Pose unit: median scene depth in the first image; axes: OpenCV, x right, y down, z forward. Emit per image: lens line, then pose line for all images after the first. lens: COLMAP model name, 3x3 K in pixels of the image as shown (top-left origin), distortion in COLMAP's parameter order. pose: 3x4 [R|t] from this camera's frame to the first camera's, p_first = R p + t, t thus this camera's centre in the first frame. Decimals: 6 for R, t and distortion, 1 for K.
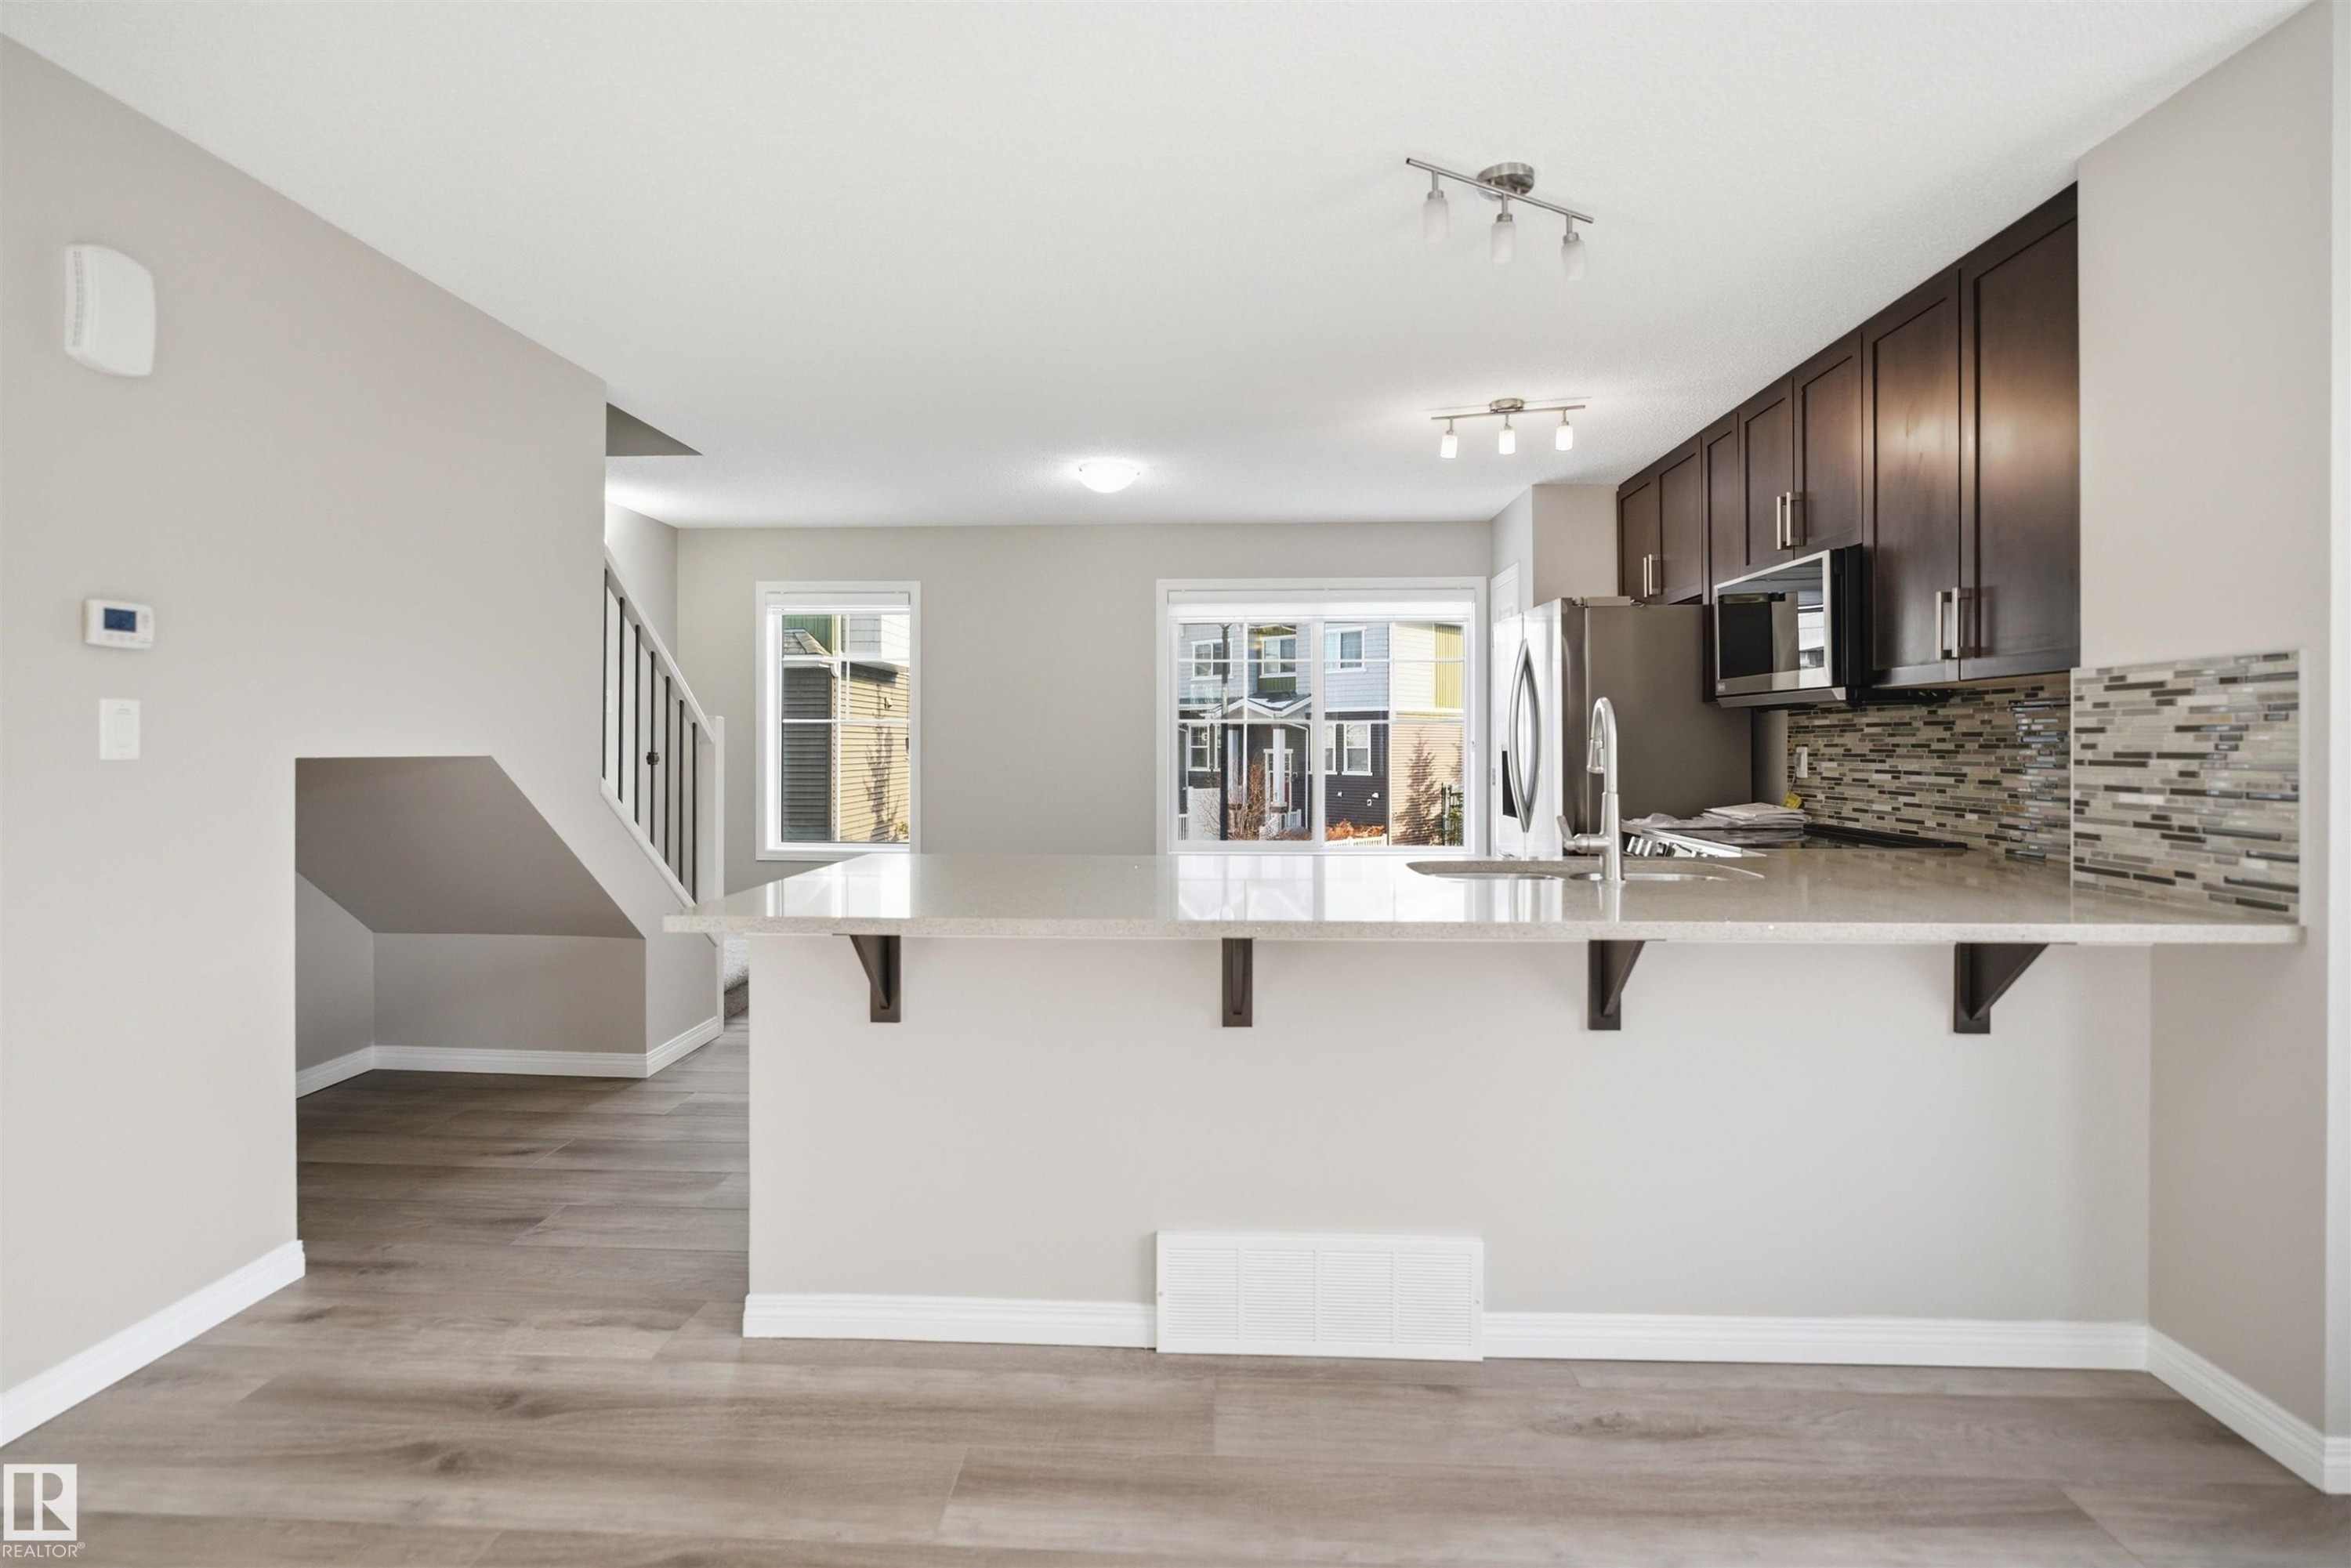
lens RADIAL K [[1084.4, 0, 1176.4], [0, 1084.4, 748.2], [0, 0, 1]] dist [-0.018068, 0.007884]
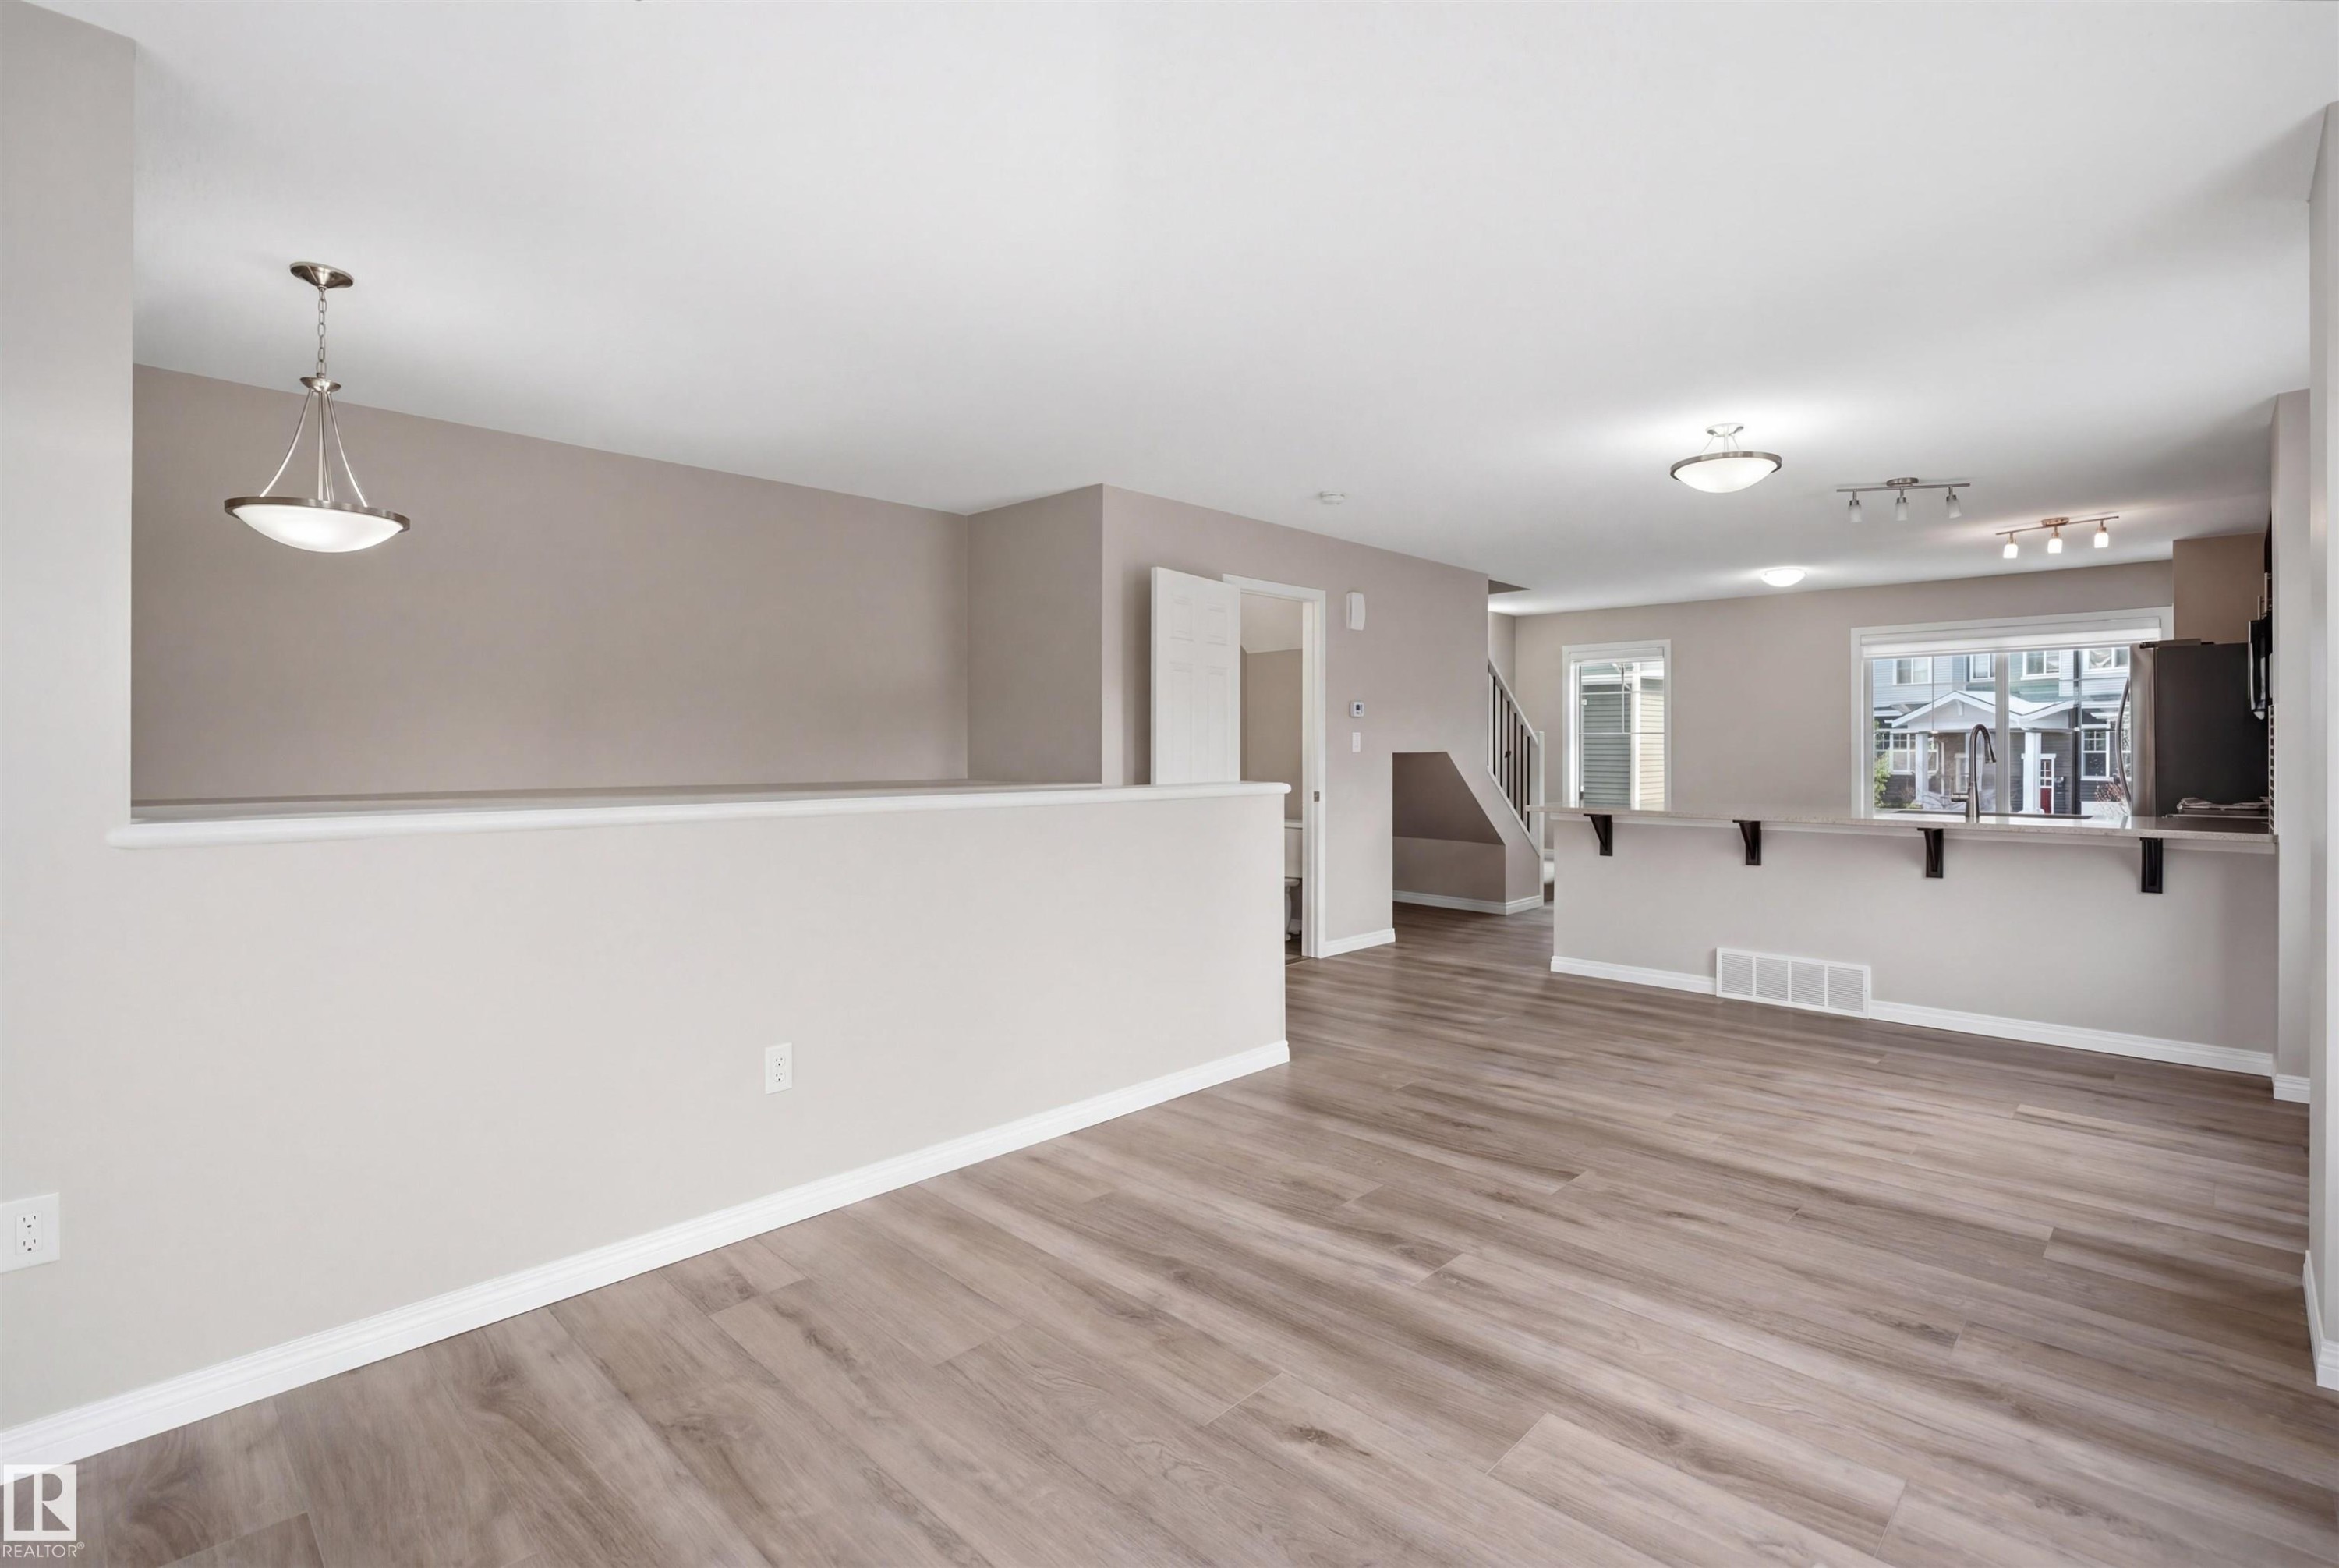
lens RADIAL K [[1079.0, 0, 1170.4], [0, 1079.0, 748.4], [0, 0, 1]] dist [-0.018068, 0.007884]
pose [[0.745681, 0.002071, -0.666300, 0.480523], [-0.004386, 0.999989, -0.001801, 0.005715], [0.666289, 0.004266, 0.745681, -1.157273]]
